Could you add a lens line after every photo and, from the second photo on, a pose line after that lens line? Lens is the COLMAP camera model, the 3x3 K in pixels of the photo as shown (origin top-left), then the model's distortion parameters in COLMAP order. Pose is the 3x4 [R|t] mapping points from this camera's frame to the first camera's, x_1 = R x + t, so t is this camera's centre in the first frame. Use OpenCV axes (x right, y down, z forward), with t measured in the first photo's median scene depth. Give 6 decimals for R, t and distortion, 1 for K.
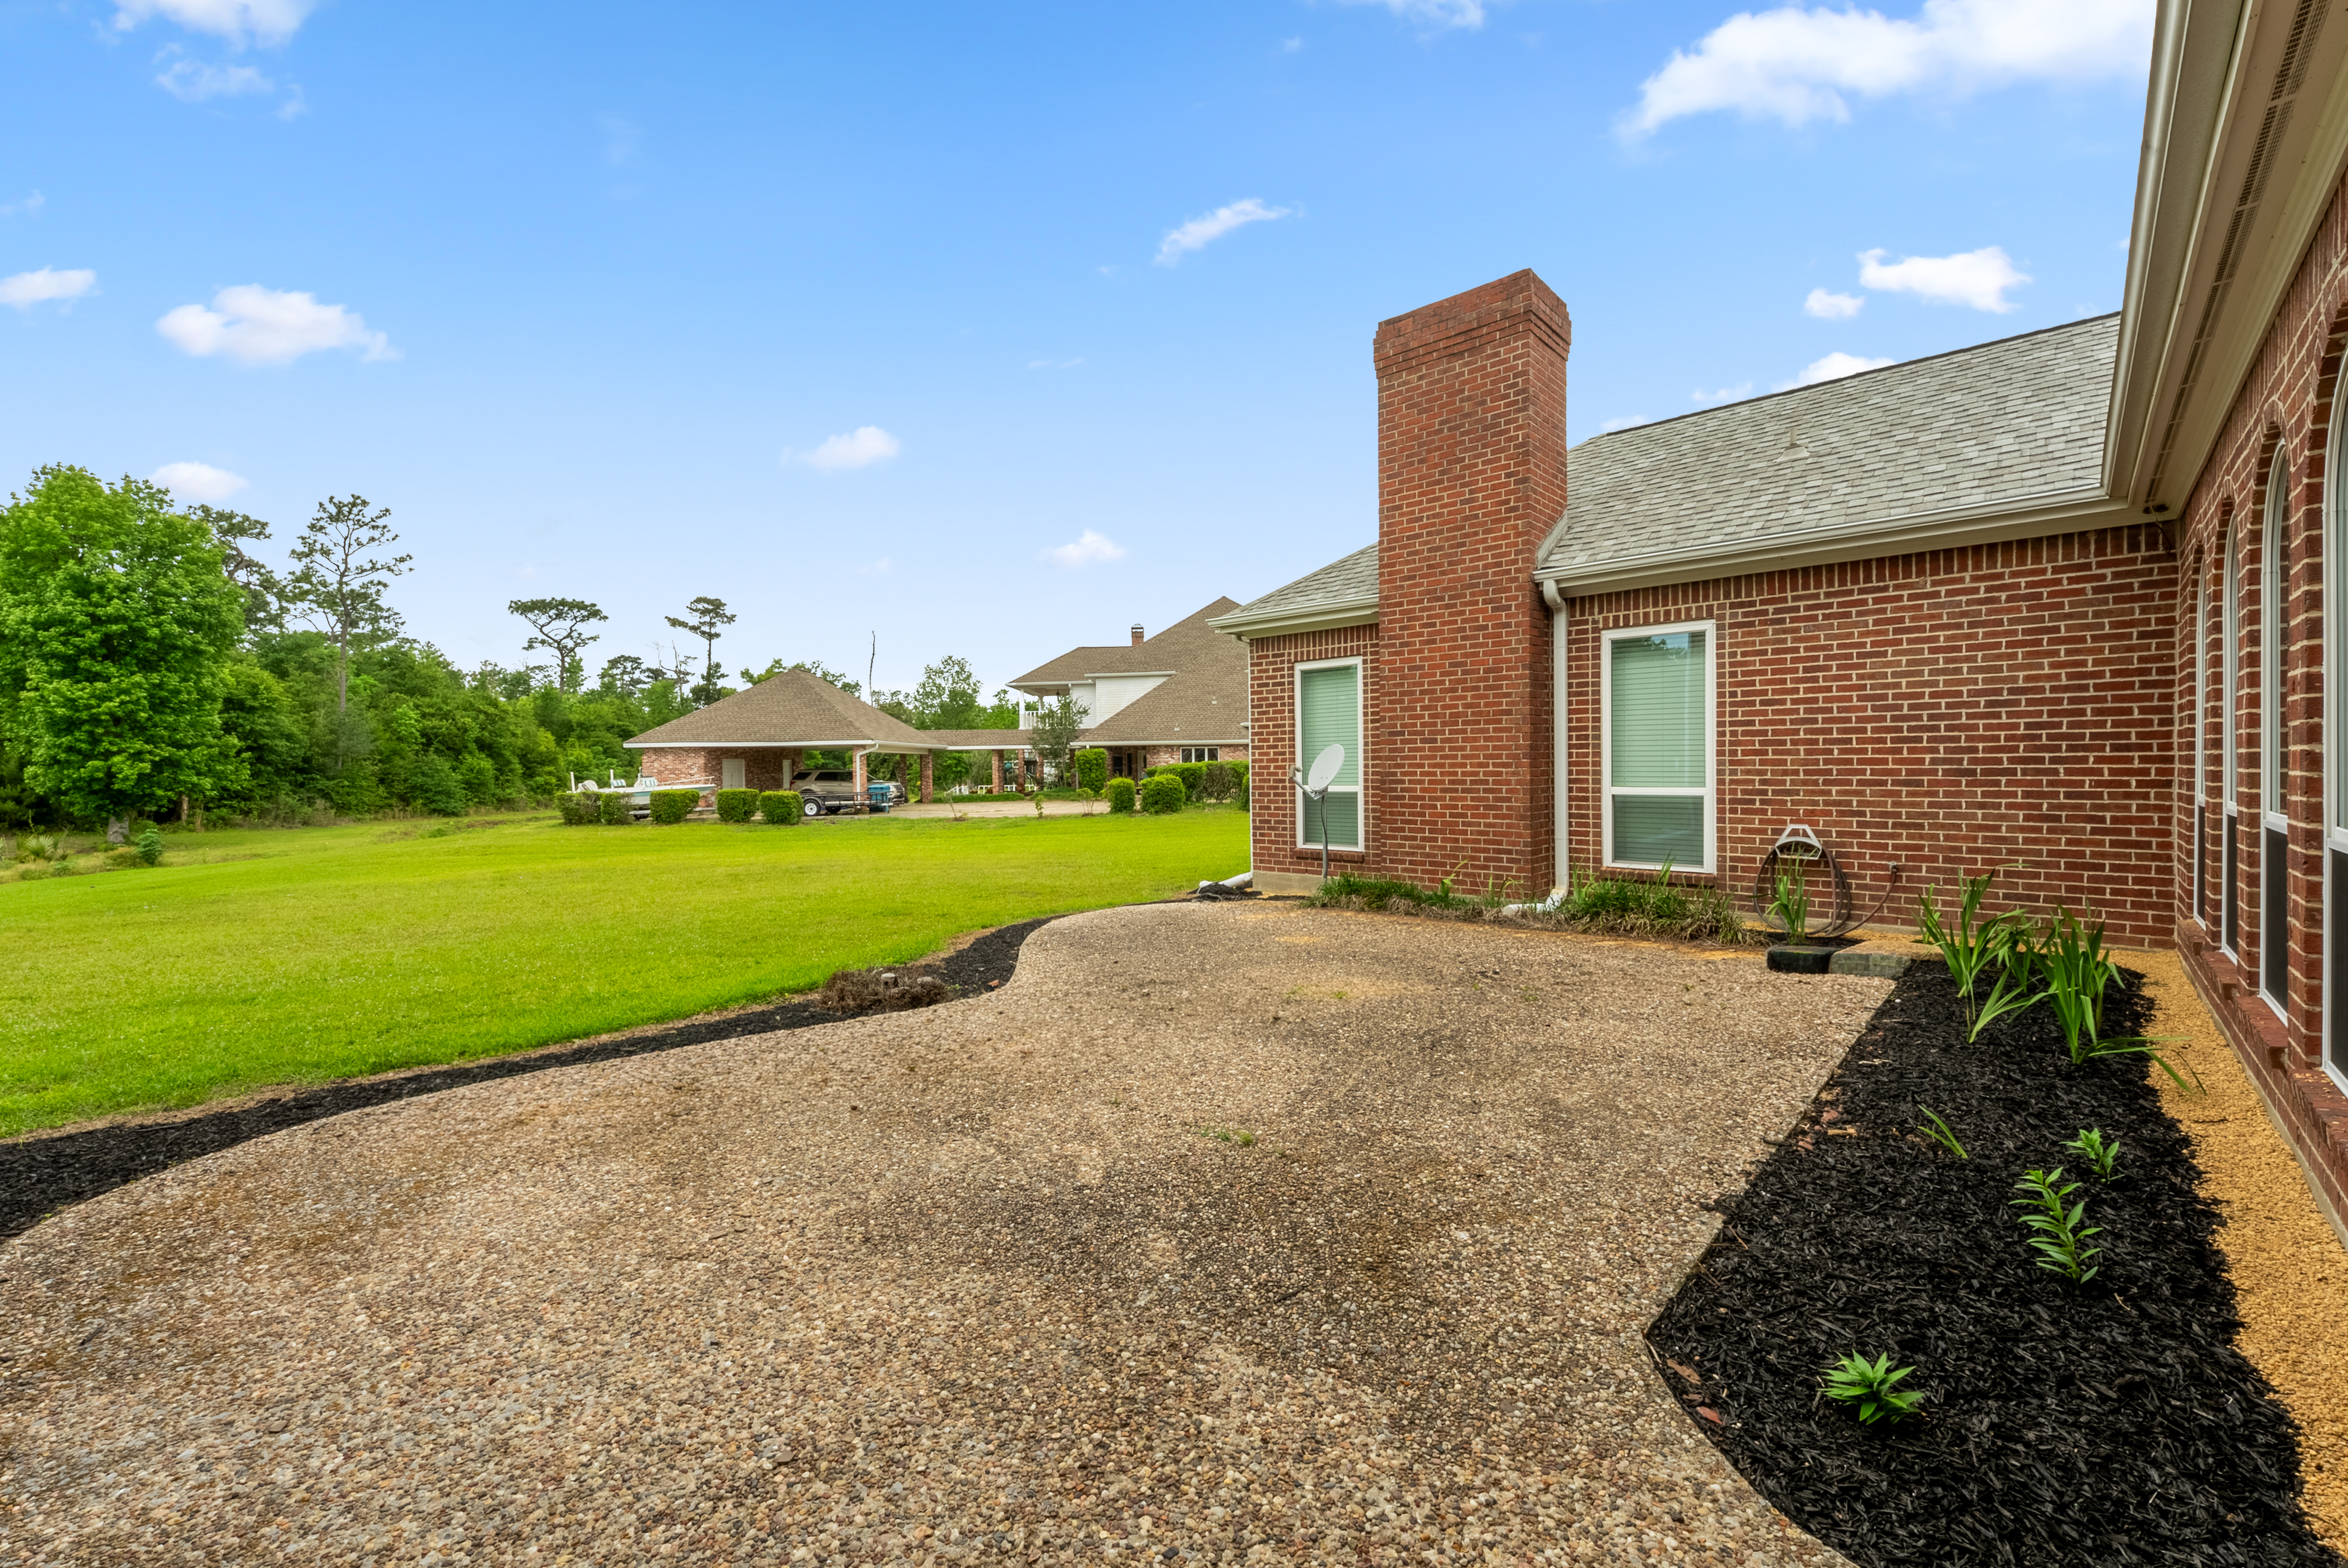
lens RADIAL K [[950.2, 0, 1182.2], [0, 950.2, 788.8], [0, 0, 1]] dist [0.000117, -0.000125]
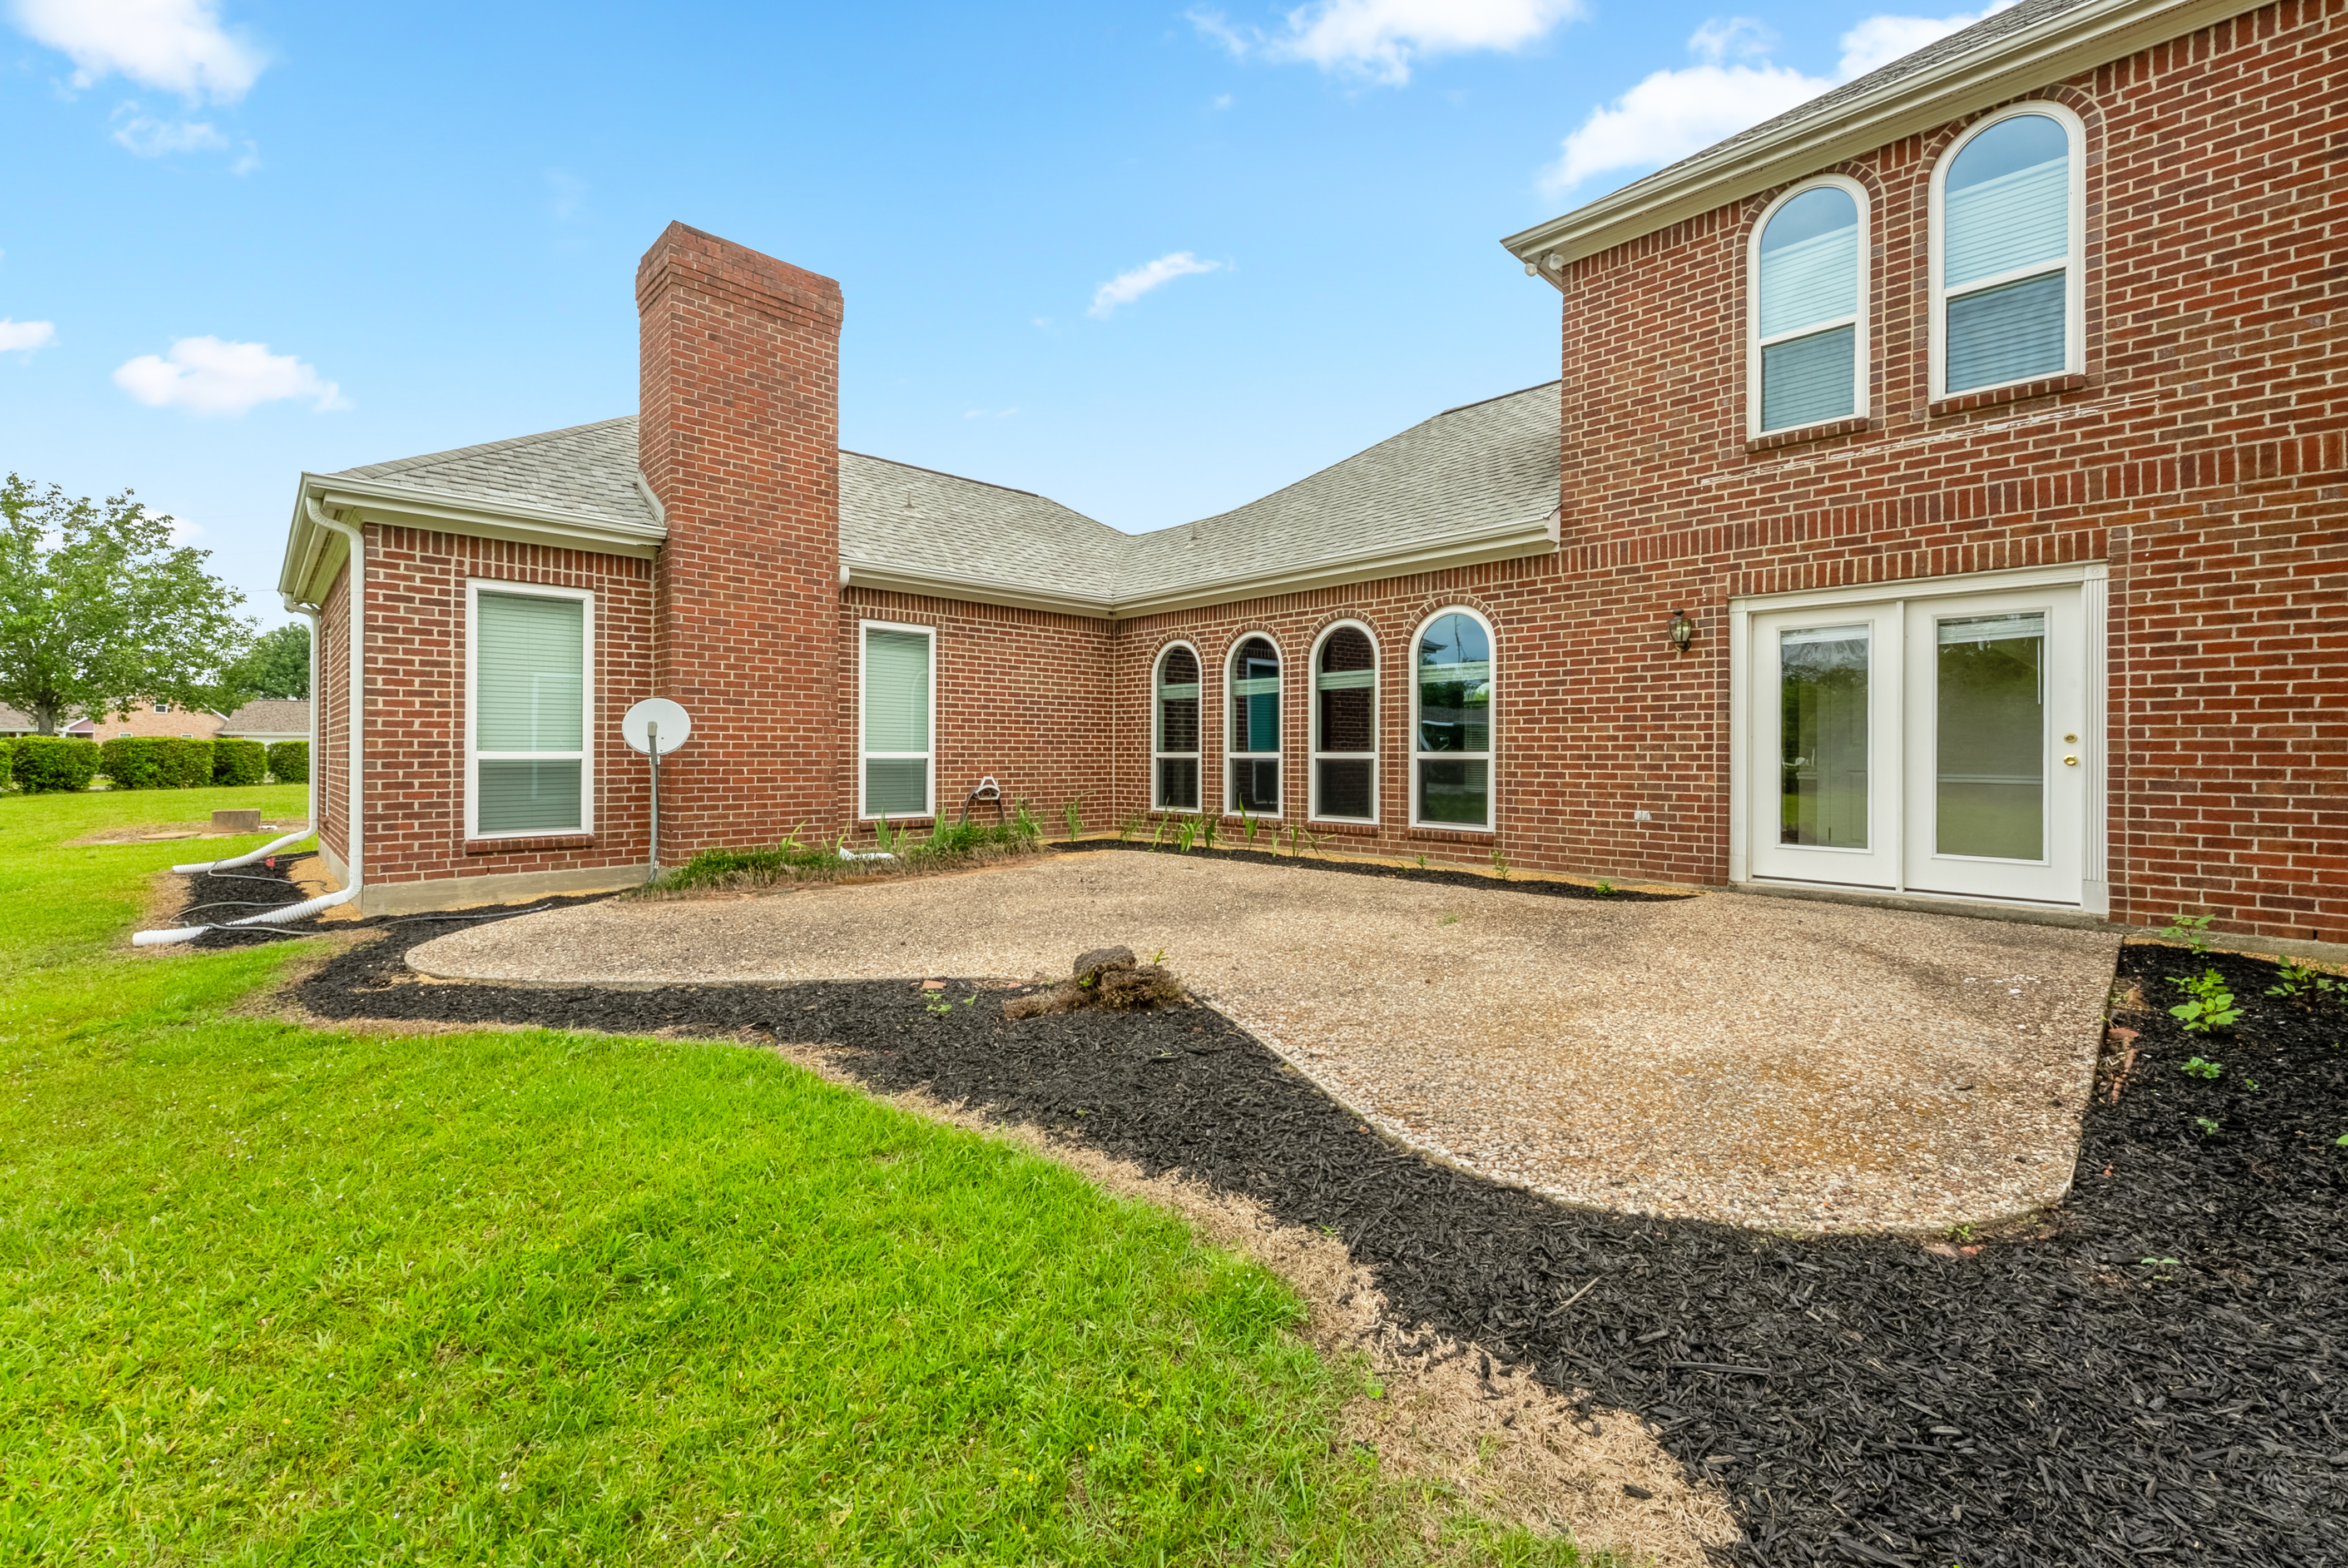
lens RADIAL K [[950.2, 0, 1176.6], [0, 950.2, 744.3], [0, 0, 1]] dist [0.000117, -0.000125]
pose [[0.045646, 0.012928, 0.998874, -0.703356], [0.009990, 0.999860, -0.013397, 0.008513], [-0.998908, 0.010590, 0.045511, 0.553886]]
